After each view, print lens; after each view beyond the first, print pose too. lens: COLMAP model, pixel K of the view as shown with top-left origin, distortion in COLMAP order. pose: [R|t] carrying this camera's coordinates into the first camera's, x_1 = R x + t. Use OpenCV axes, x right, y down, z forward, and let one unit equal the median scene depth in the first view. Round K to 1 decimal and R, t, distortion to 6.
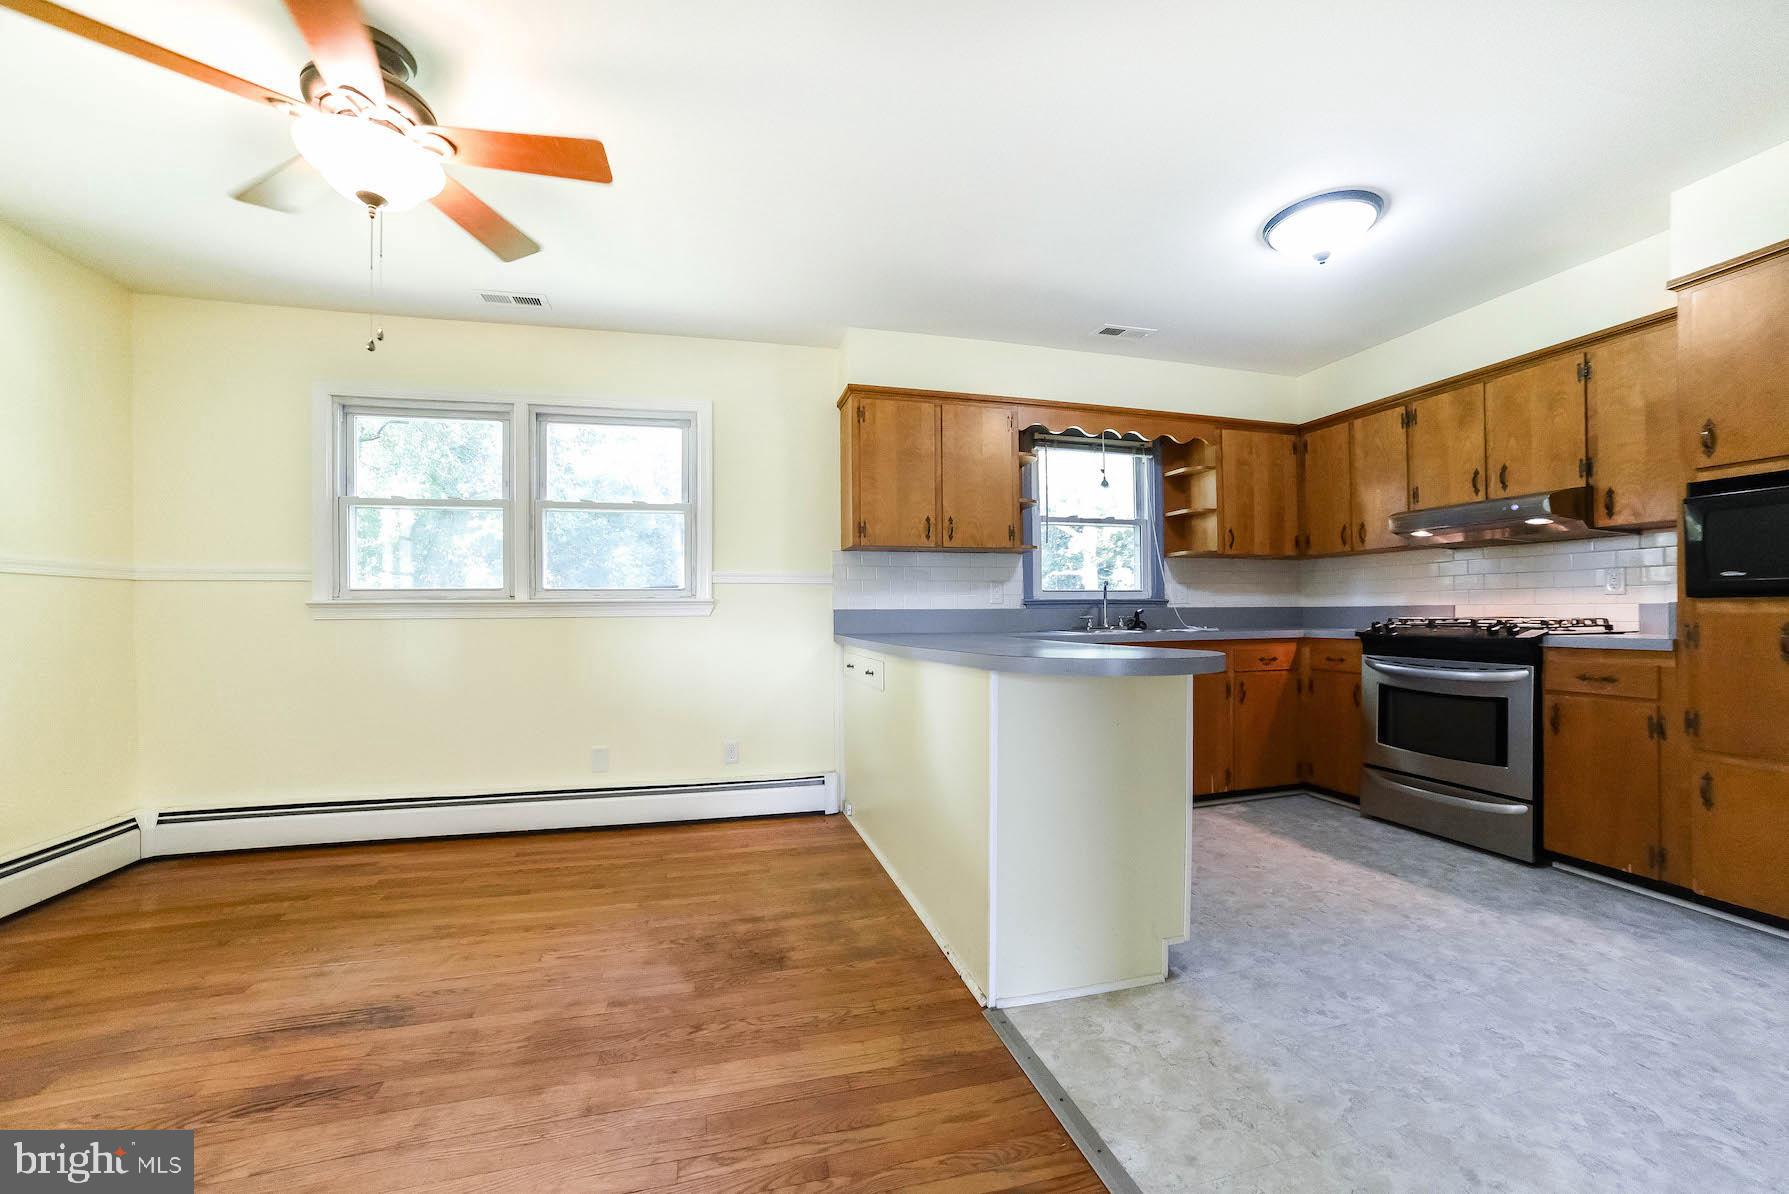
lens RADIAL K [[716.9, 0, 888.8], [0, 716.9, 610.8], [0, 0, 1]] dist [-0.079503, 0.032370]
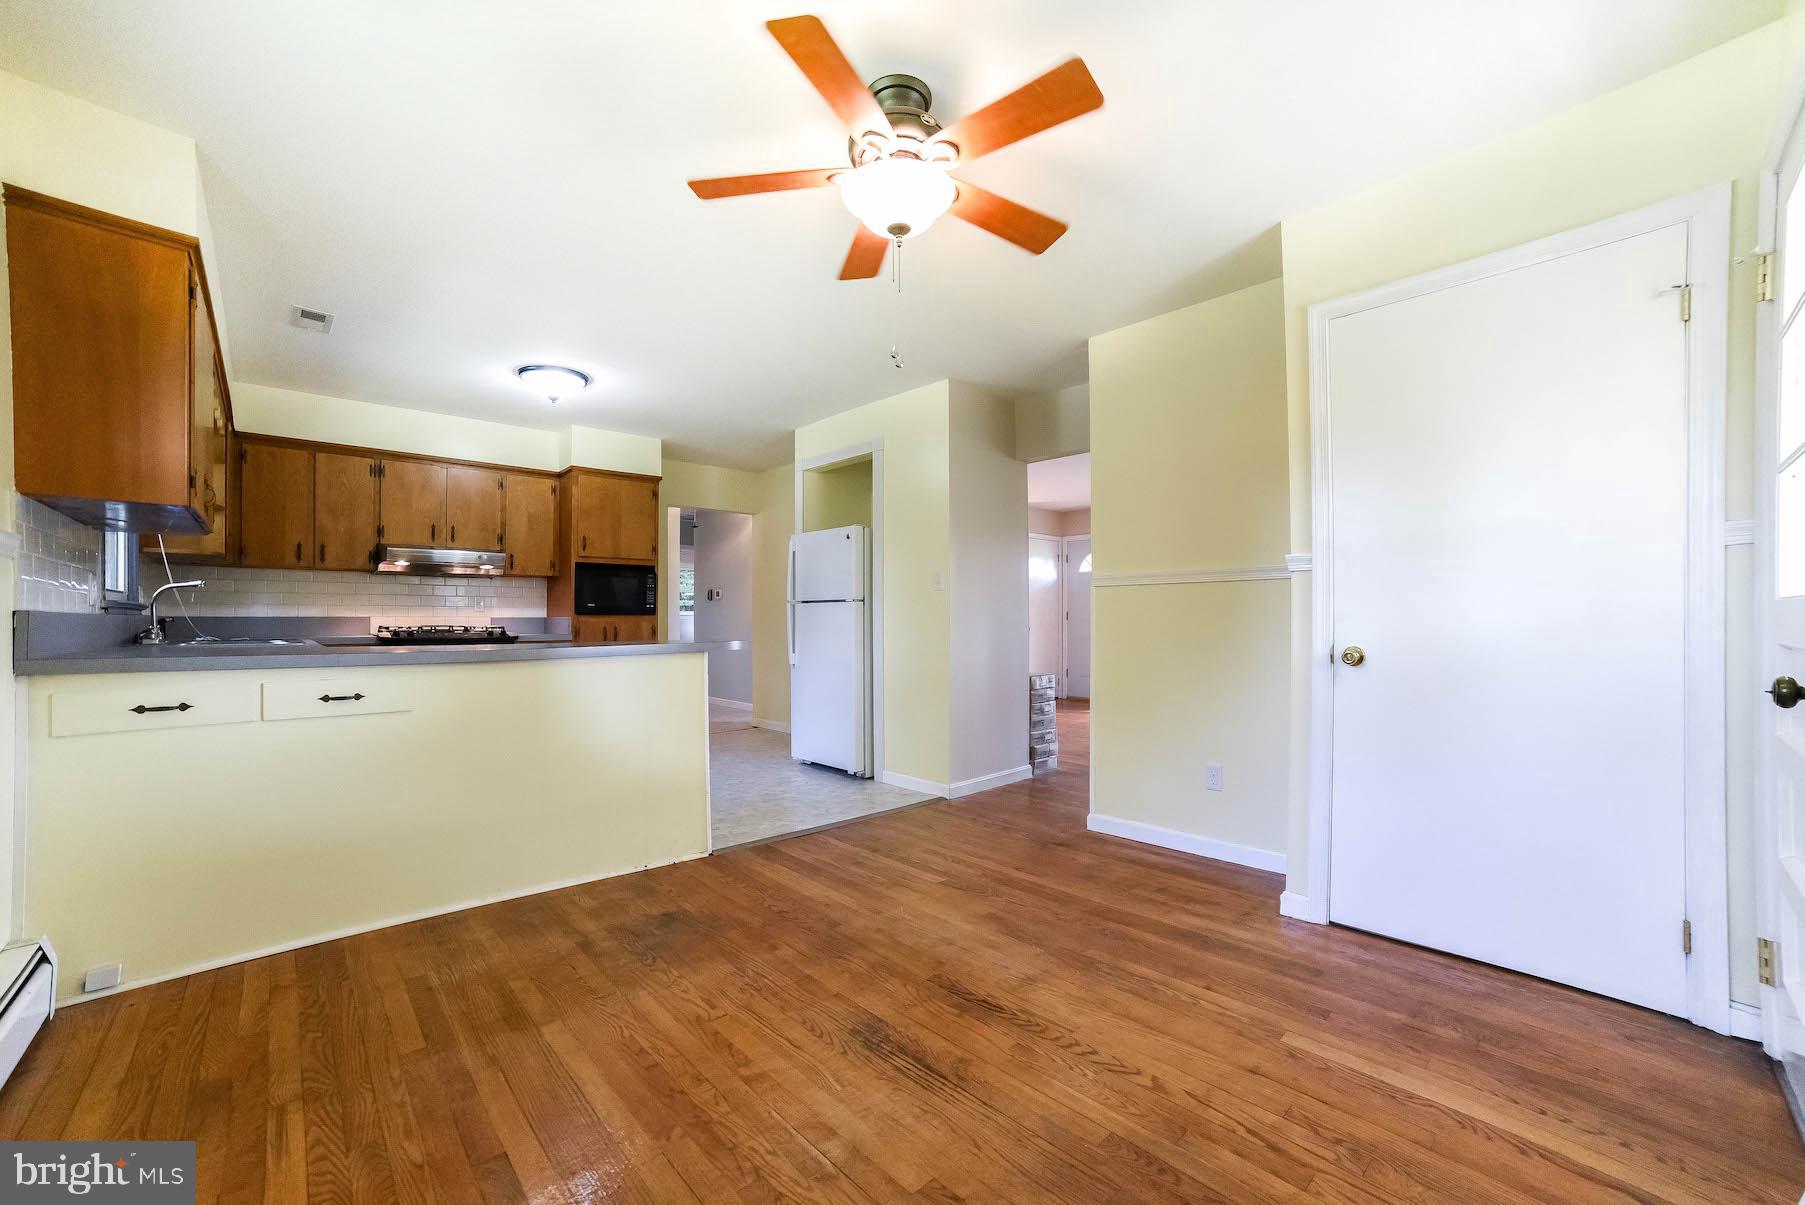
lens RADIAL K [[723.3, 0, 896.8], [0, 723.3, 616.5], [0, 0, 1]] dist [-0.079503, 0.032370]
pose [[-0.464999, 0.010101, 0.885254, -0.917425], [0.000003, 0.999935, -0.011408, 0.008397], [-0.885311, -0.005302, -0.464969, 0.805511]]
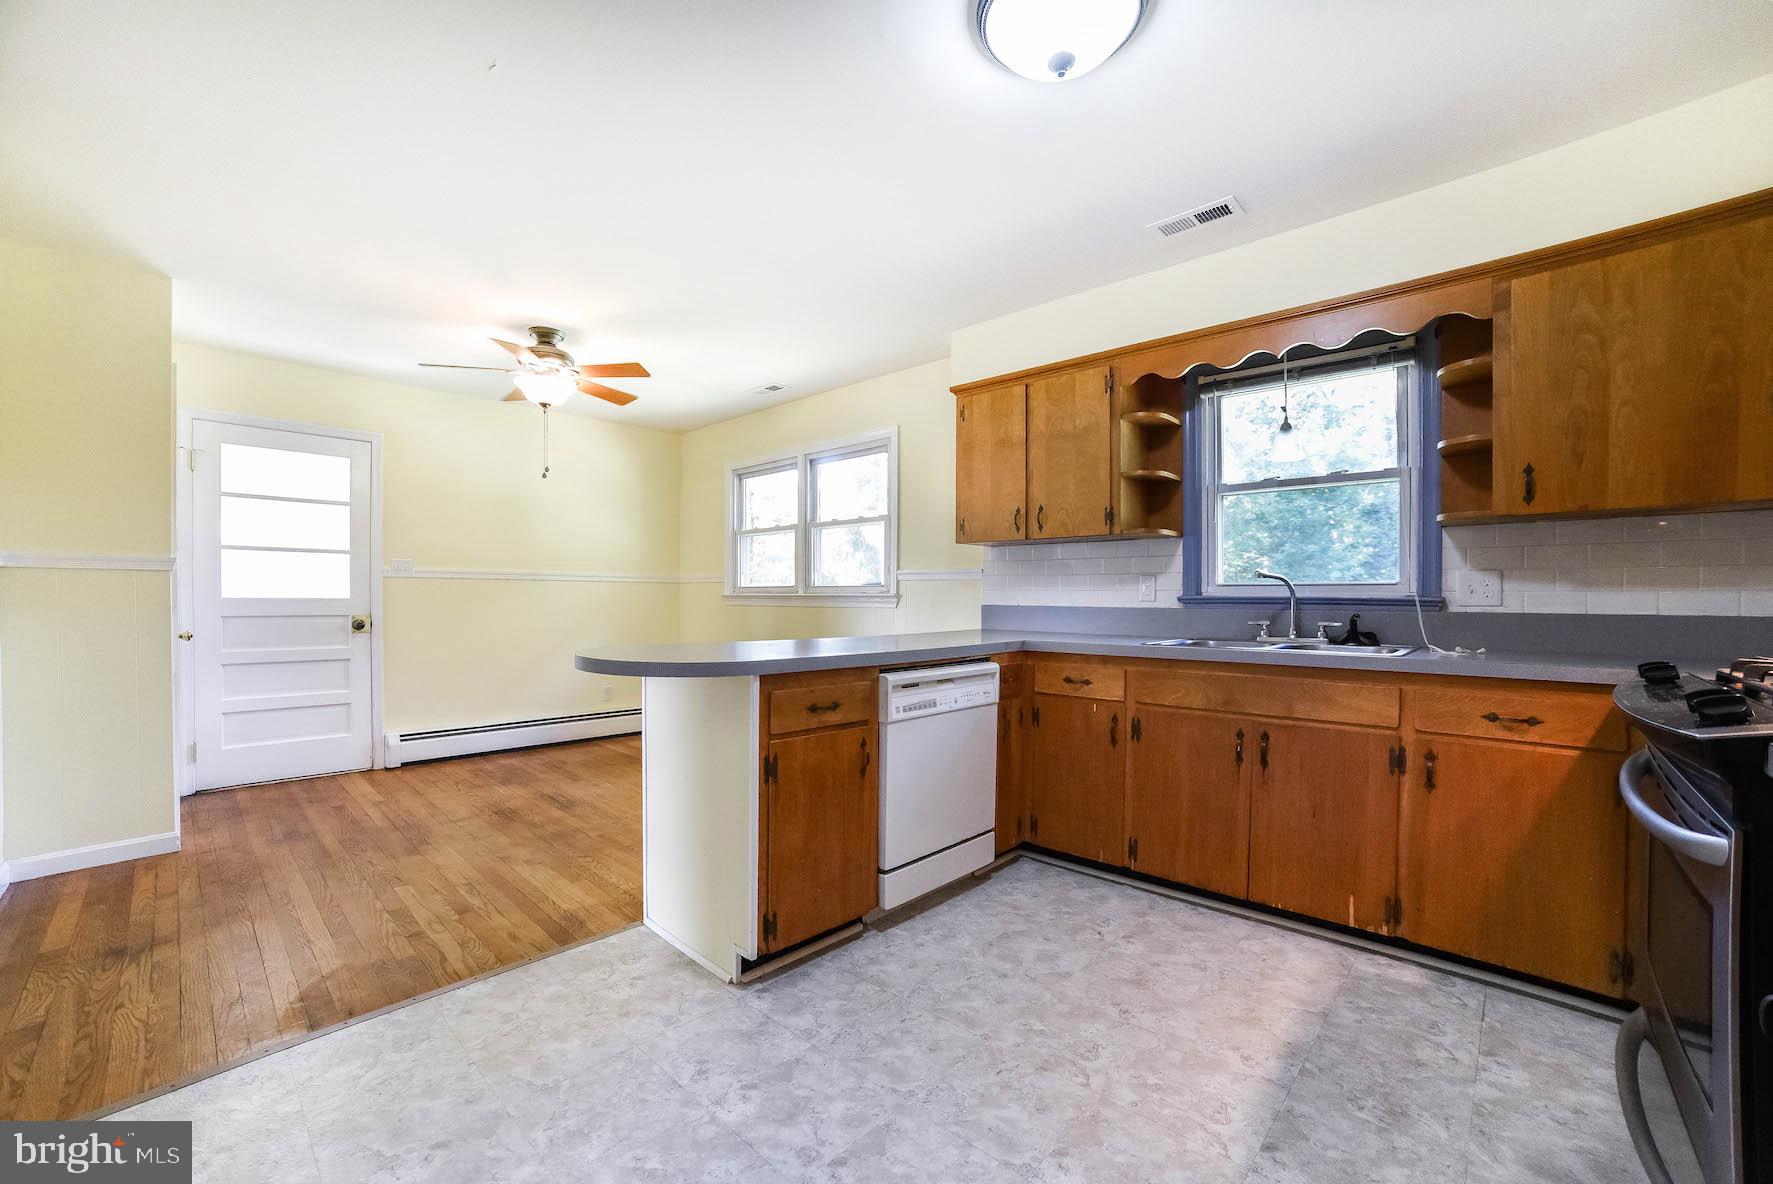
lens RADIAL K [[710.5, 0, 880.9], [0, 710.5, 605.7], [0, 0, 1]] dist [-0.079503, 0.032370]
pose [[0.521376, 0.022924, -0.853019, 0.831145], [-0.004763, 0.999702, 0.023954, -0.028018], [0.853314, -0.008426, 0.521329, 0.404946]]
